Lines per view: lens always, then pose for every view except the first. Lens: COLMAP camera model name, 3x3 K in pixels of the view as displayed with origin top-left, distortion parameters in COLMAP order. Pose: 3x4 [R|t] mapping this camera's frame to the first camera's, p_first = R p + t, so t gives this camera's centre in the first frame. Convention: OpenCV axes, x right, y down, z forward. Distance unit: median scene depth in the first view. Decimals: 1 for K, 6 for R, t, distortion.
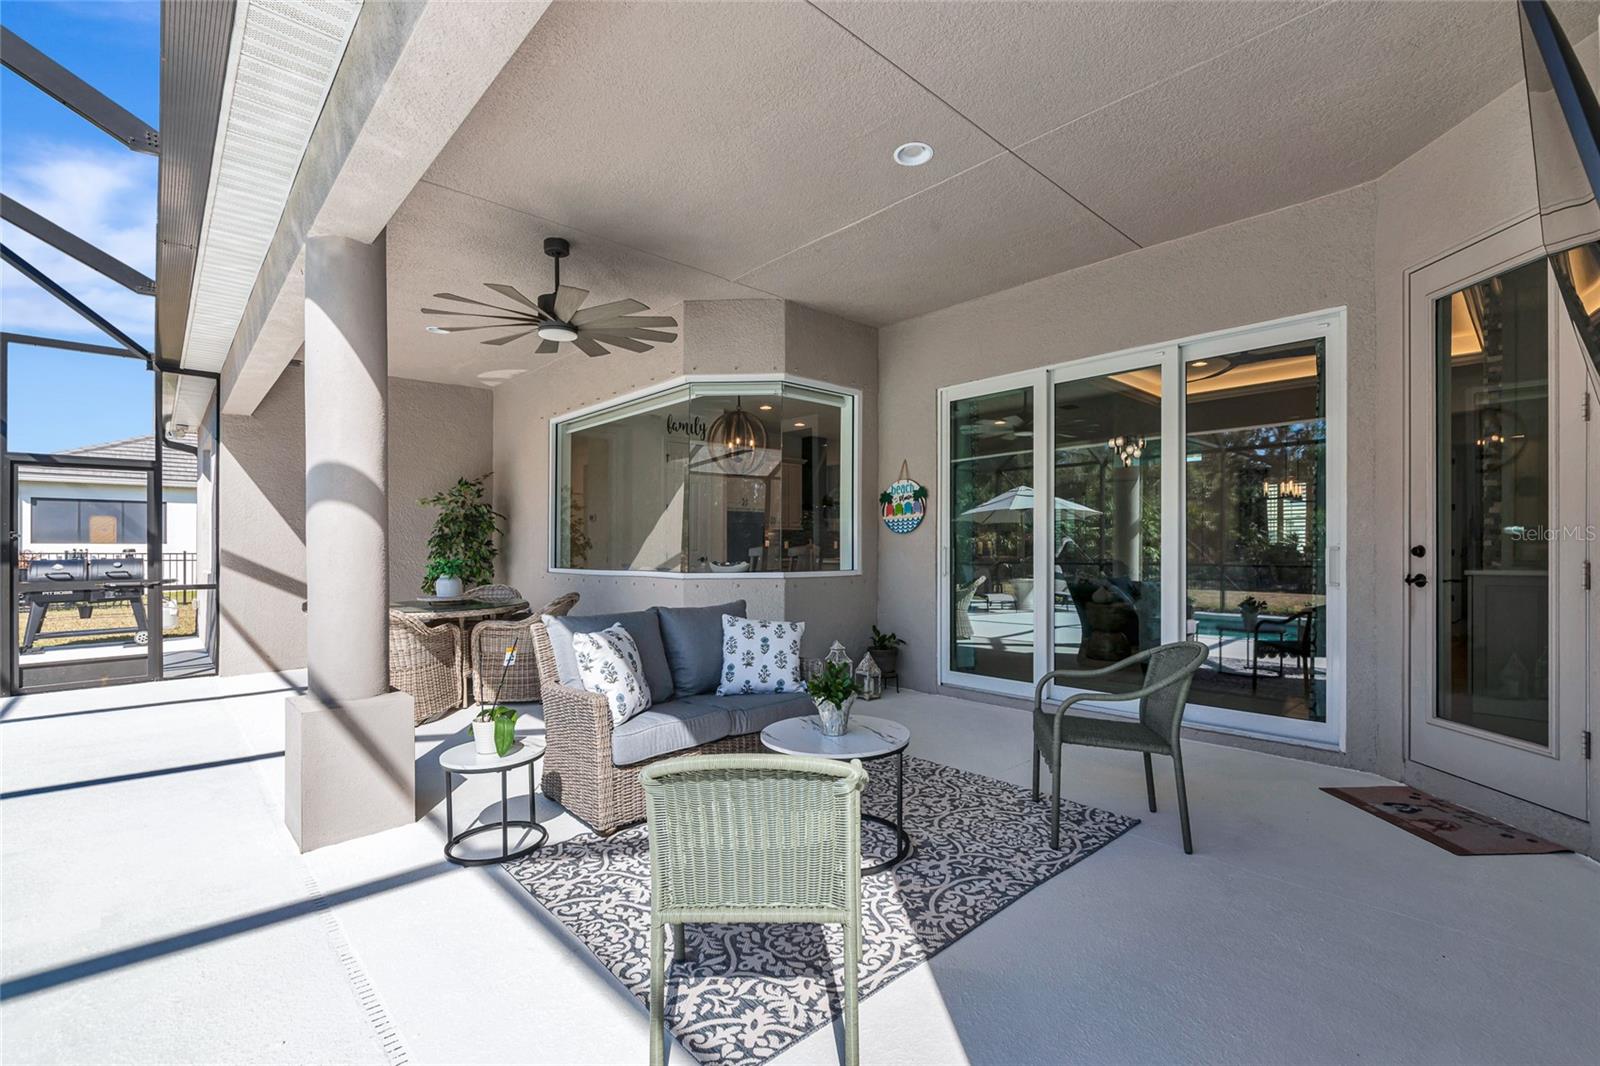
lens RADIAL K [[694.4, 0, 801.8], [0, 694.4, 544.3], [0, 0, 1]] dist [0.000815, 0.000039]
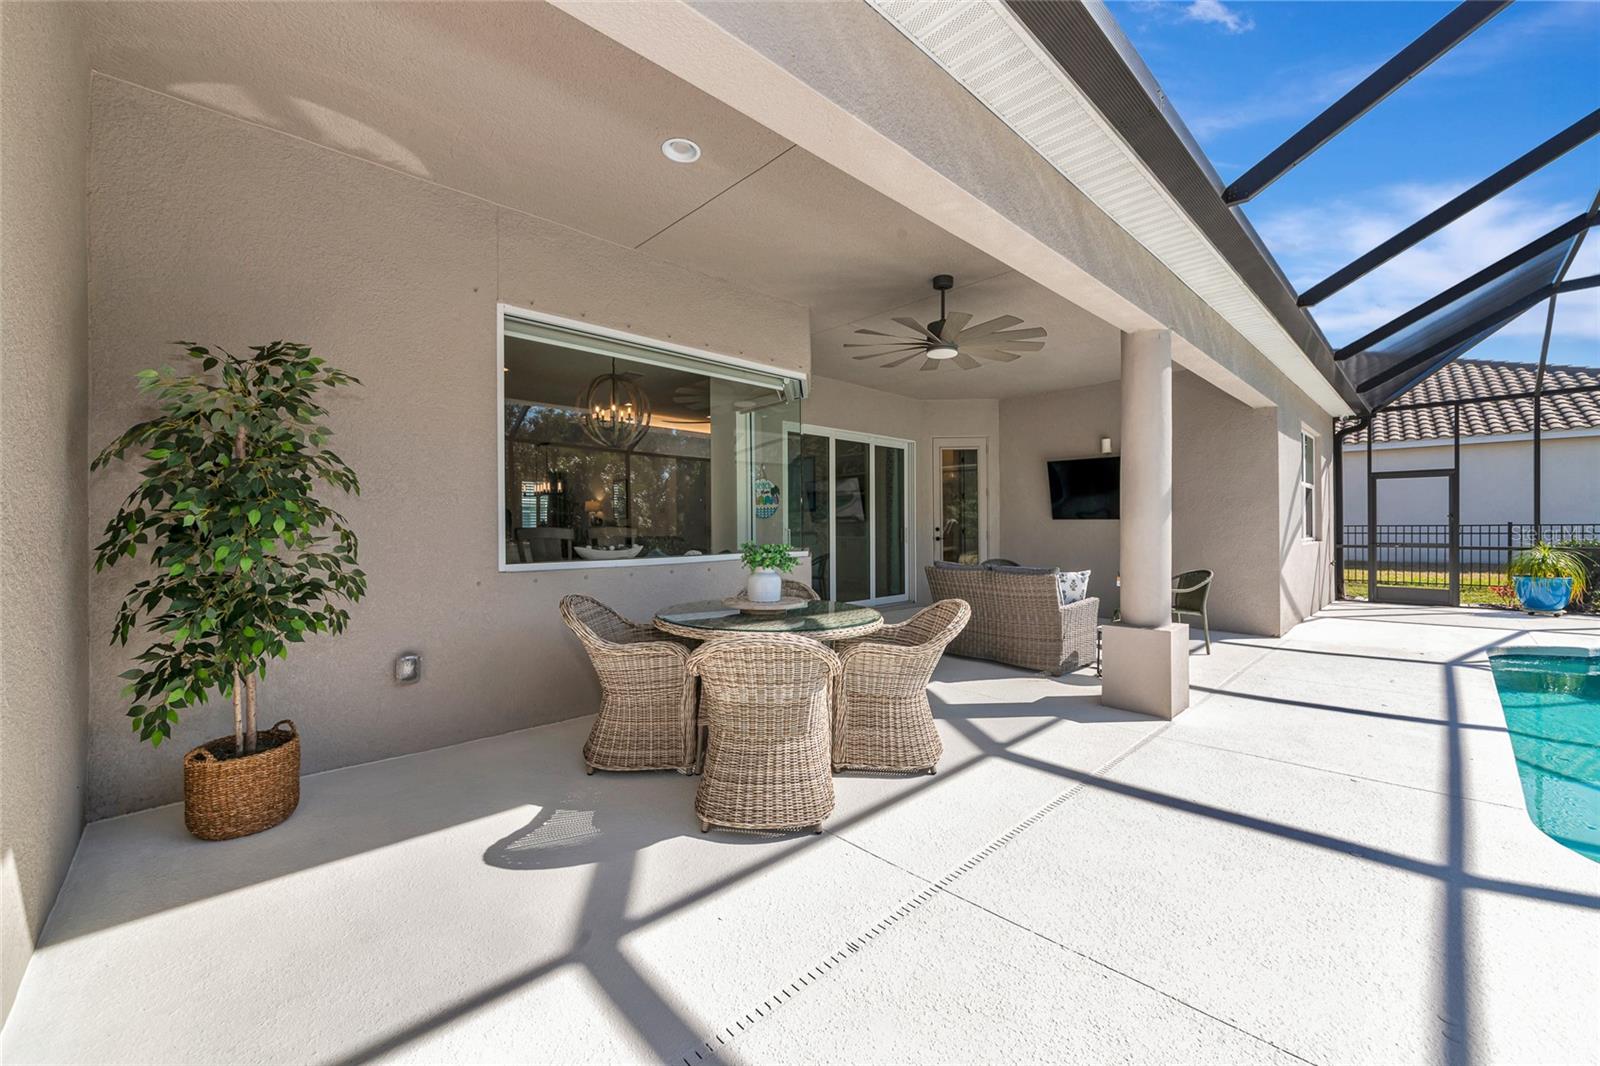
lens RADIAL K [[636.8, 0, 797.7], [0, 636.8, 530.6], [0, 0, 1]] dist [0.001142, 0.000182]
pose [[-0.019623, 0.000011, 0.999807, -1.130105], [0.000662, 1.000000, 0.000002, 0.008824], [-0.999807, 0.000662, -0.019623, 0.980412]]
